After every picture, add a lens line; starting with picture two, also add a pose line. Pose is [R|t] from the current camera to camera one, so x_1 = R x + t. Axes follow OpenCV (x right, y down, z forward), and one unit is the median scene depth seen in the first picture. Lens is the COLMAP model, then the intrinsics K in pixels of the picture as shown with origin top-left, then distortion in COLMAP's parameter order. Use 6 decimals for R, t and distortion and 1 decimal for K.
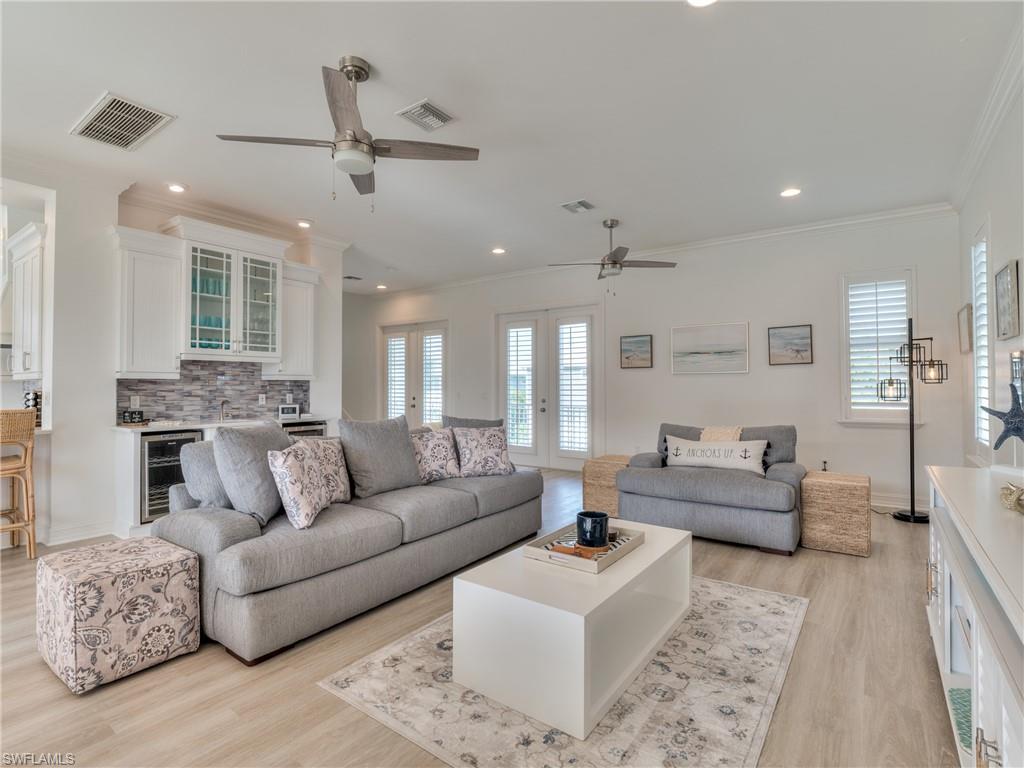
lens RADIAL K [[504.4, 0, 510.9], [0, 504.4, 379.8], [0, 0, 1]] dist [-0.021633, 0.000467]
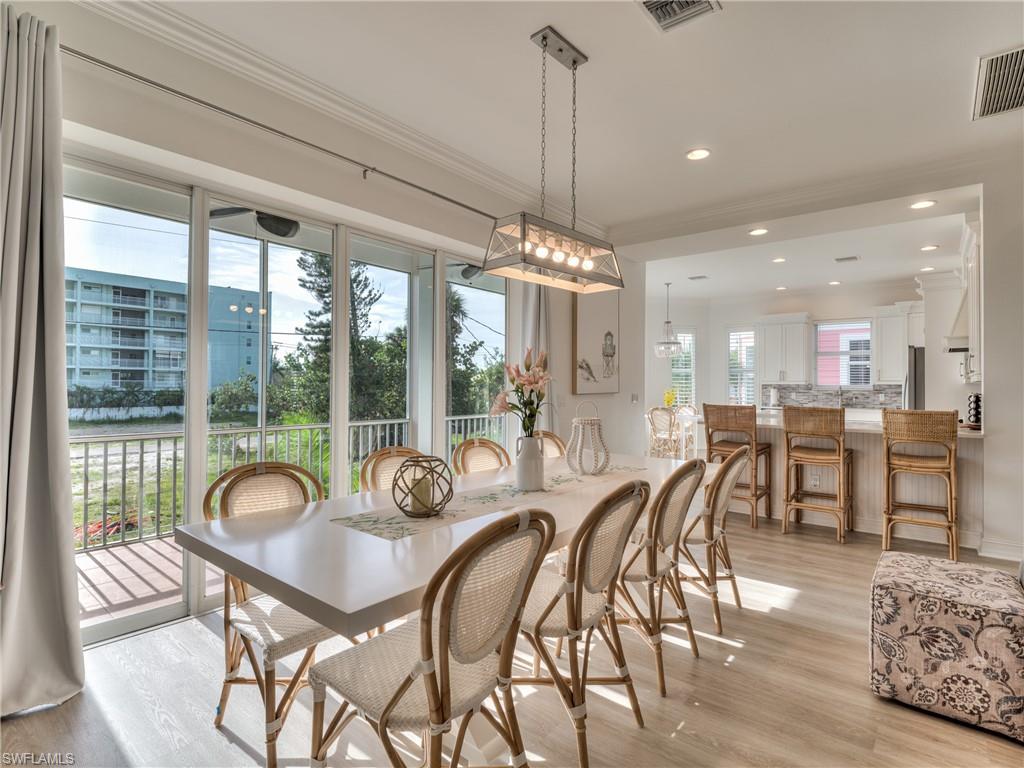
lens RADIAL K [[504.4, 0, 510.6], [0, 504.4, 378.6], [0, 0, 1]] dist [-0.021633, 0.000467]
pose [[-0.080298, -0.015388, -0.996652, 0.181971], [0.006175, 0.999854, -0.015935, 0.005930], [0.996752, -0.007434, -0.080191, 0.319868]]
